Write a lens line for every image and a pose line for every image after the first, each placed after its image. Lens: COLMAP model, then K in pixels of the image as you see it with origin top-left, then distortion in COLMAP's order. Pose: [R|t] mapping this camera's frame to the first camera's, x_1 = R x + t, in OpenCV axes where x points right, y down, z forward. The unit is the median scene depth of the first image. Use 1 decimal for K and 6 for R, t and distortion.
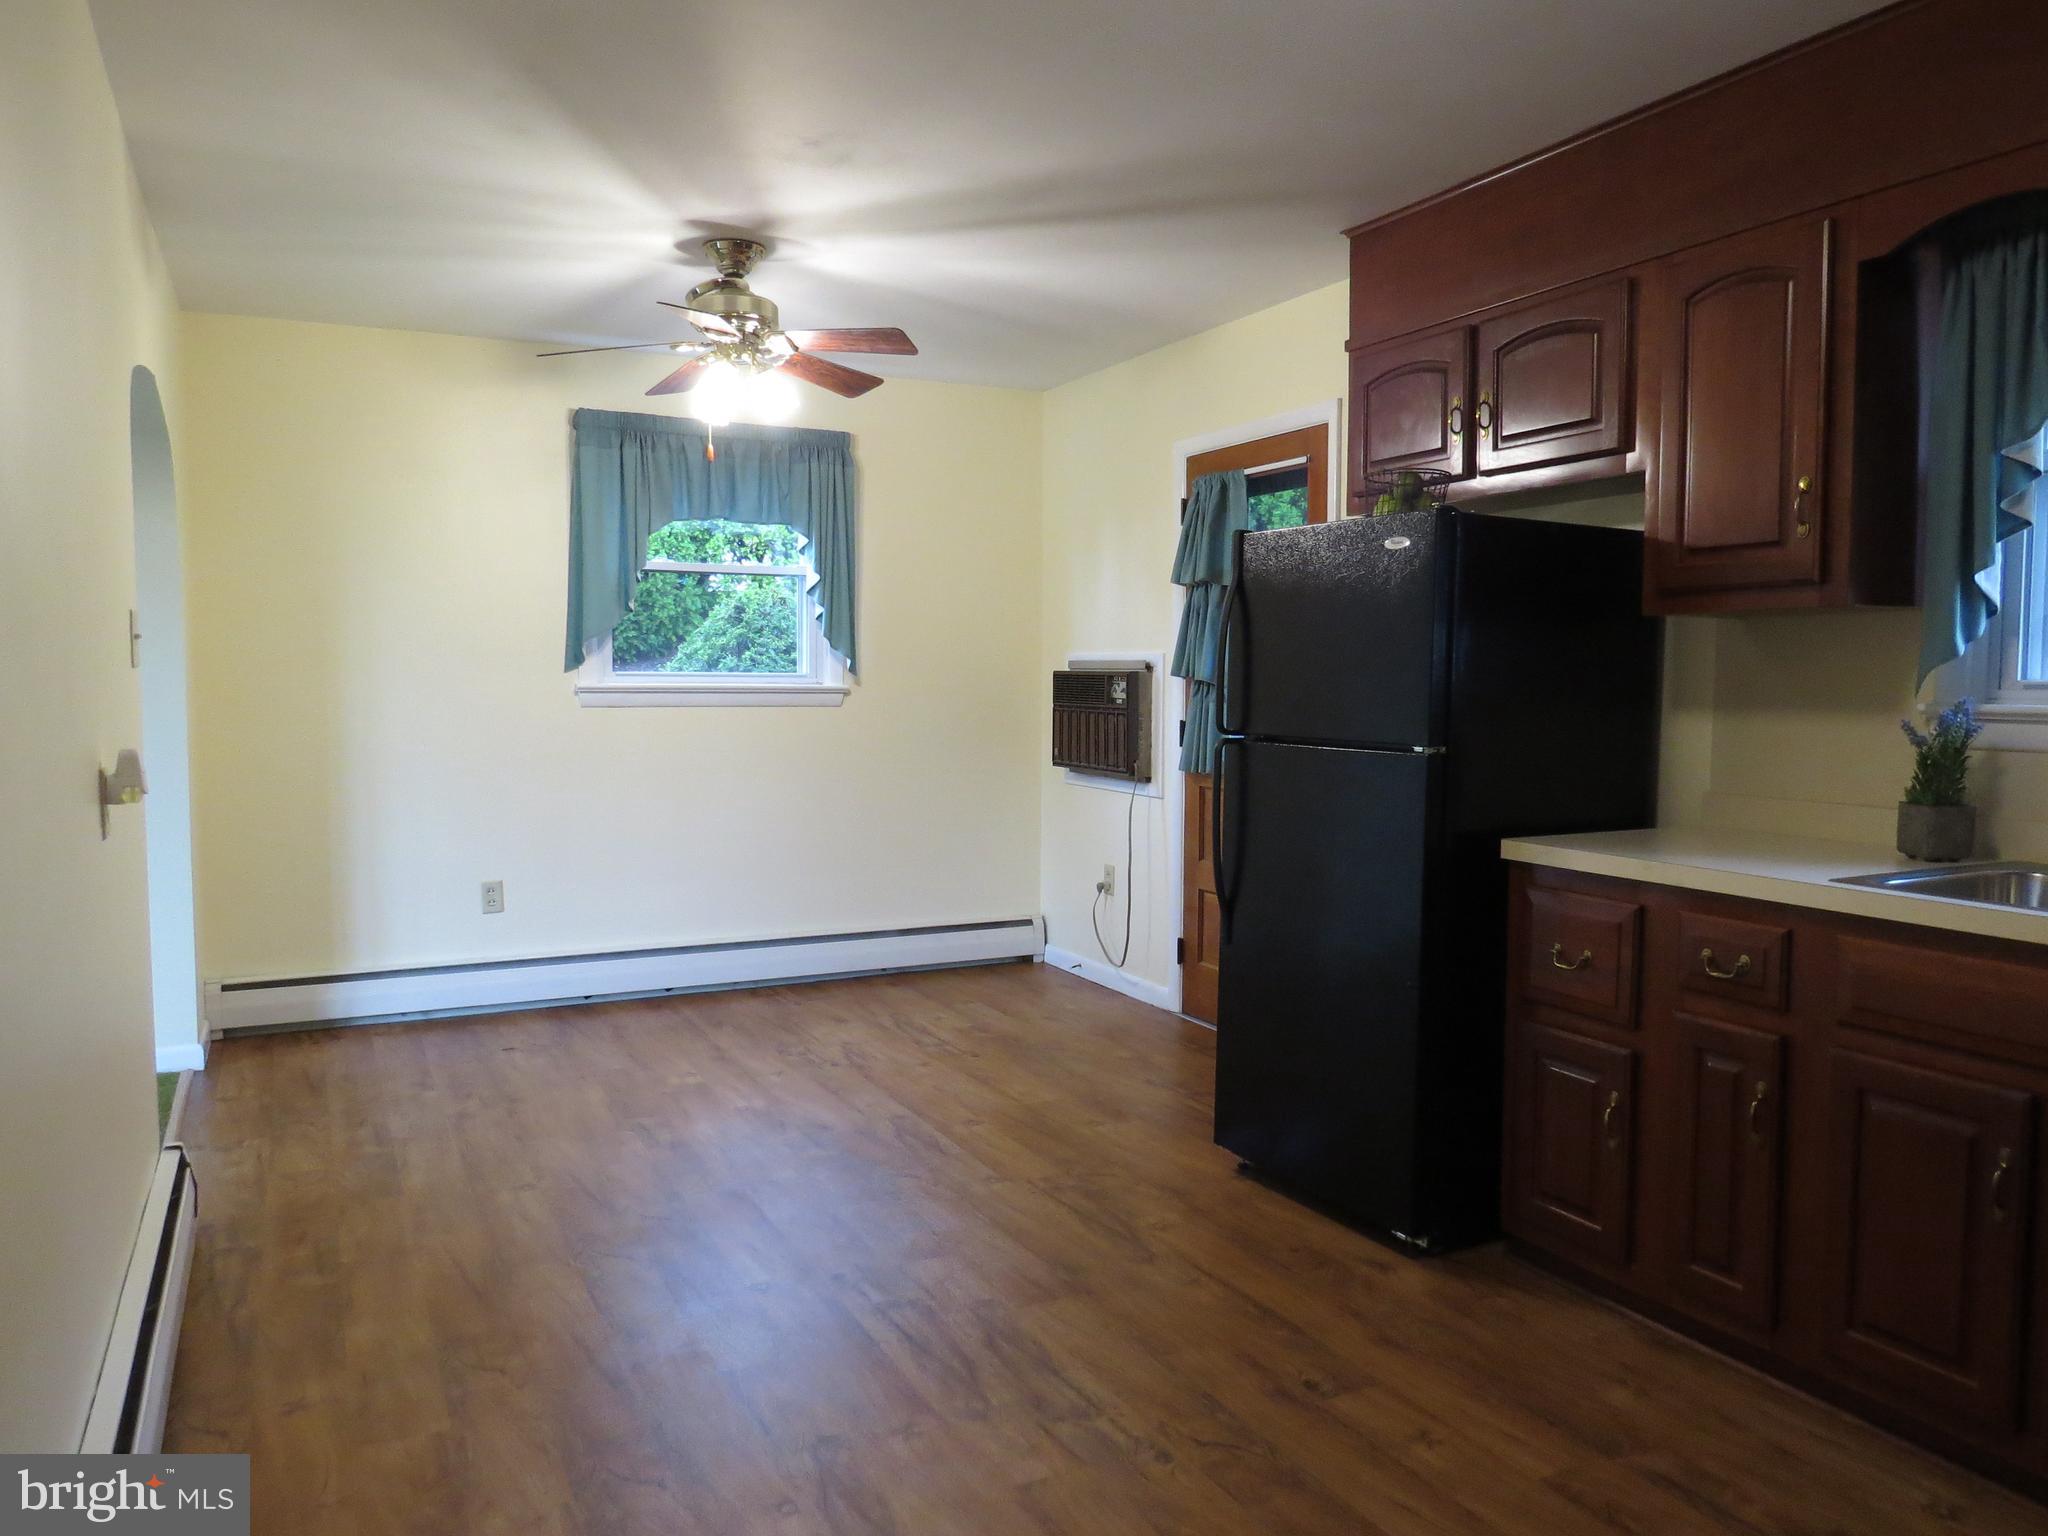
lens RADIAL K [[1454.8, 0, 1025.2], [0, 1454.8, 770.2], [0, 0, 1]] dist [-0.010775, -0.007139]
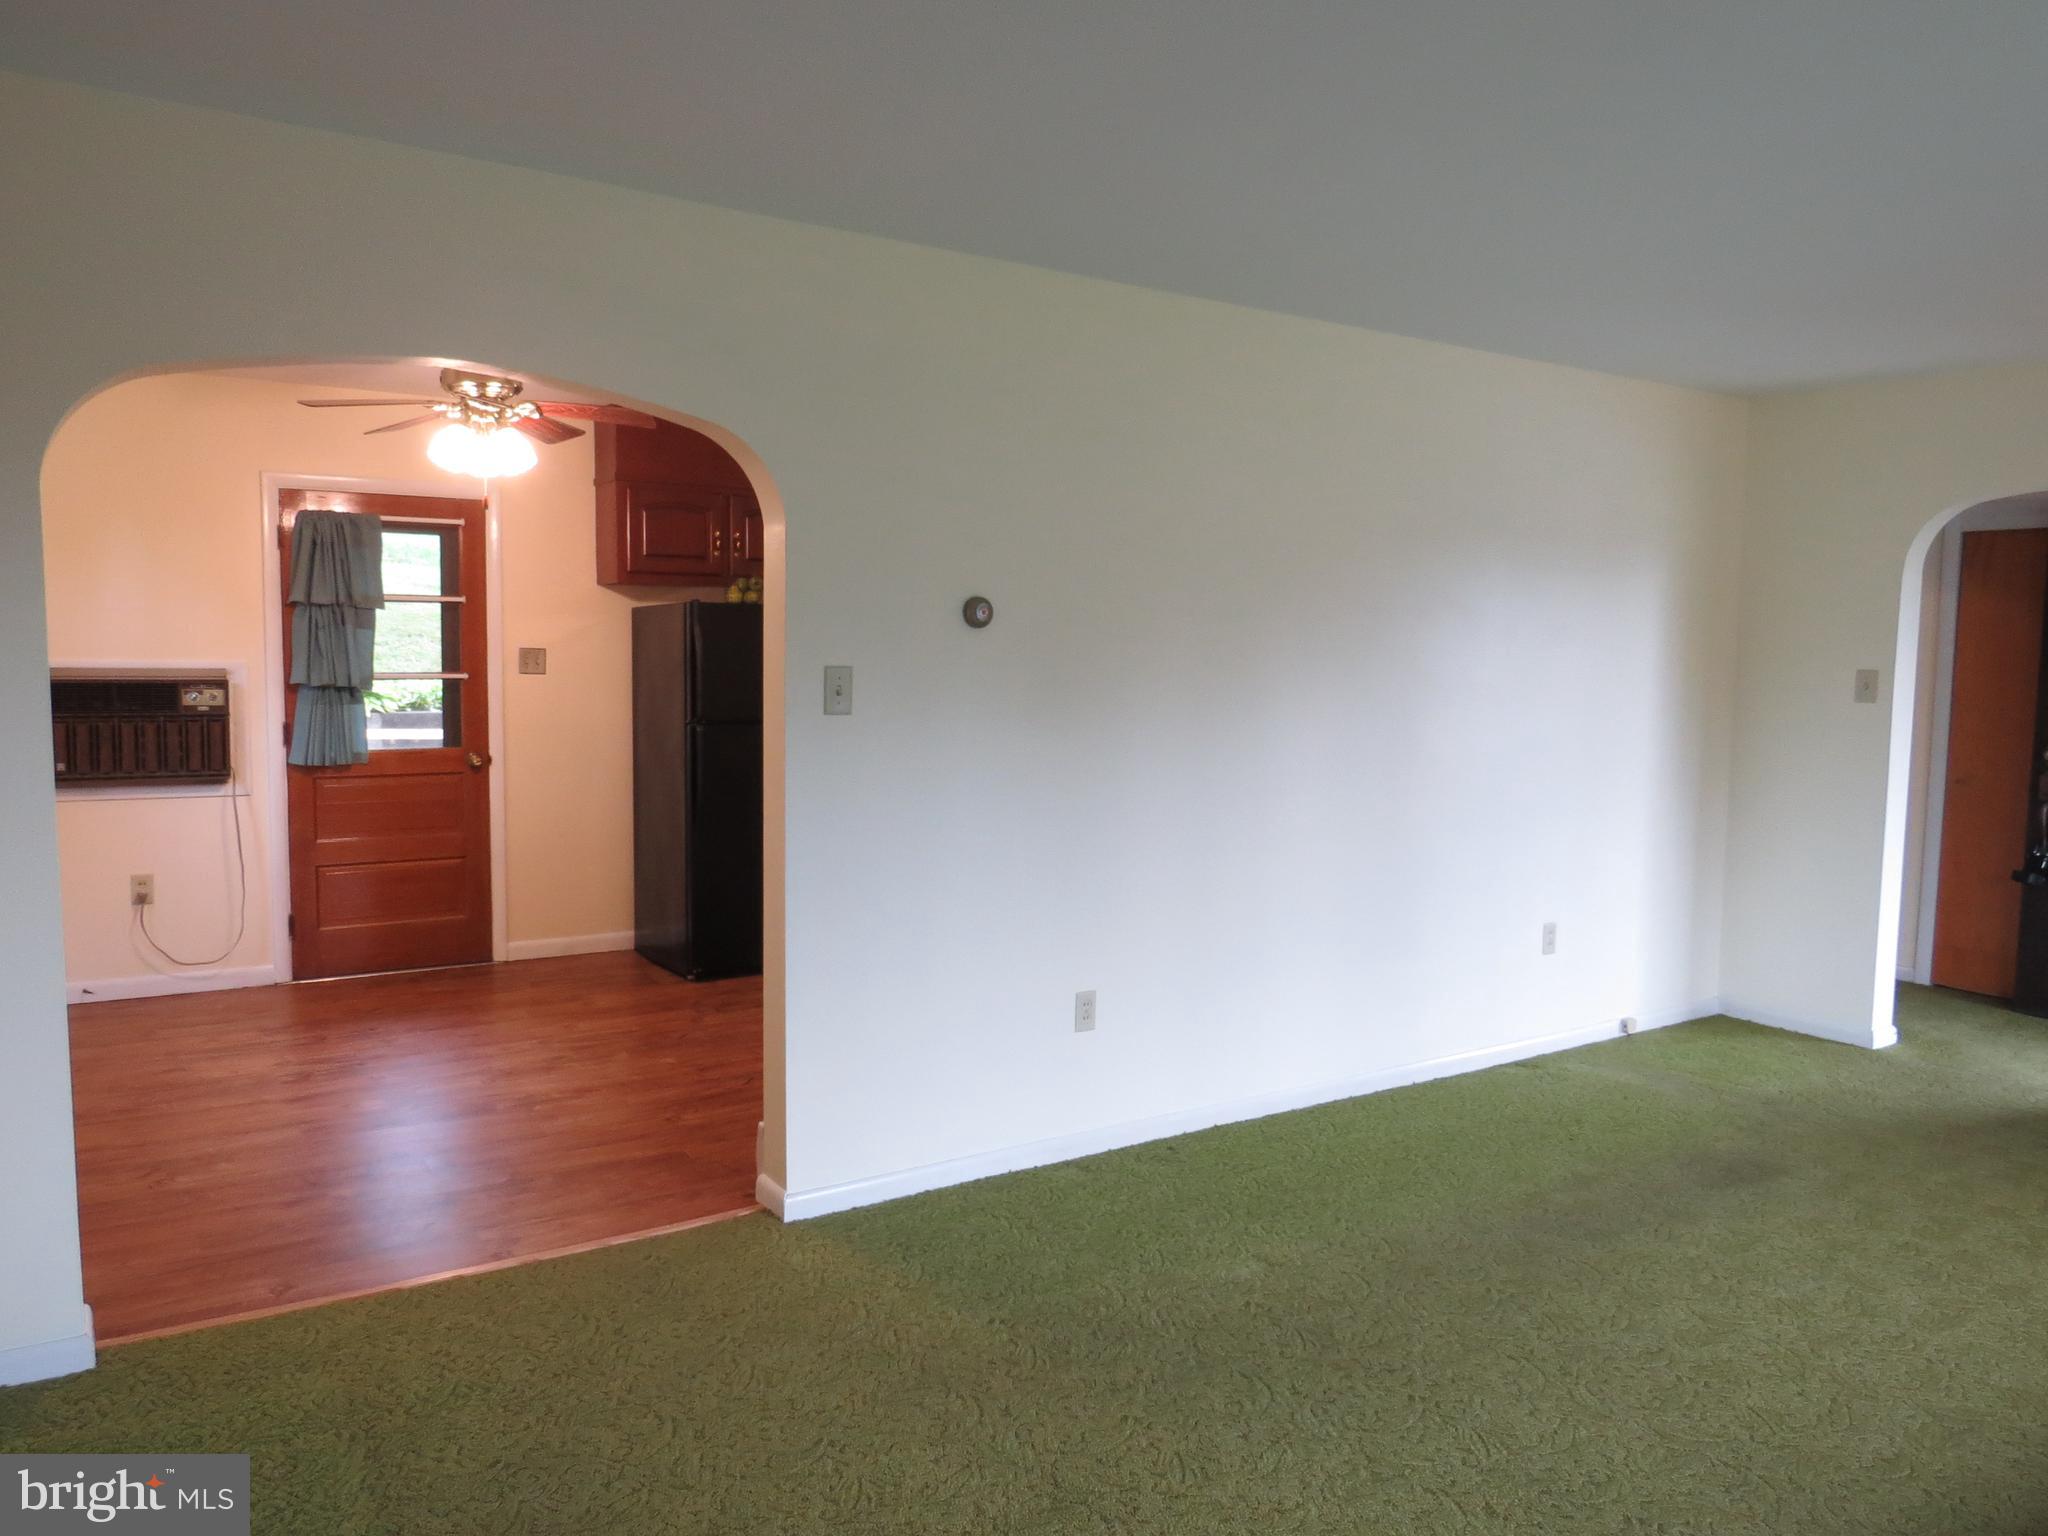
lens RADIAL K [[1454.8, 0, 1025.2], [0, 1454.8, 770.2], [0, 0, 1]] dist [-0.010775, -0.007139]
pose [[-0.135746, -0.087869, 0.986839, -2.052190], [0.045676, 0.994445, 0.094829, -0.148412], [-0.989690, 0.057947, -0.130978, 1.093489]]
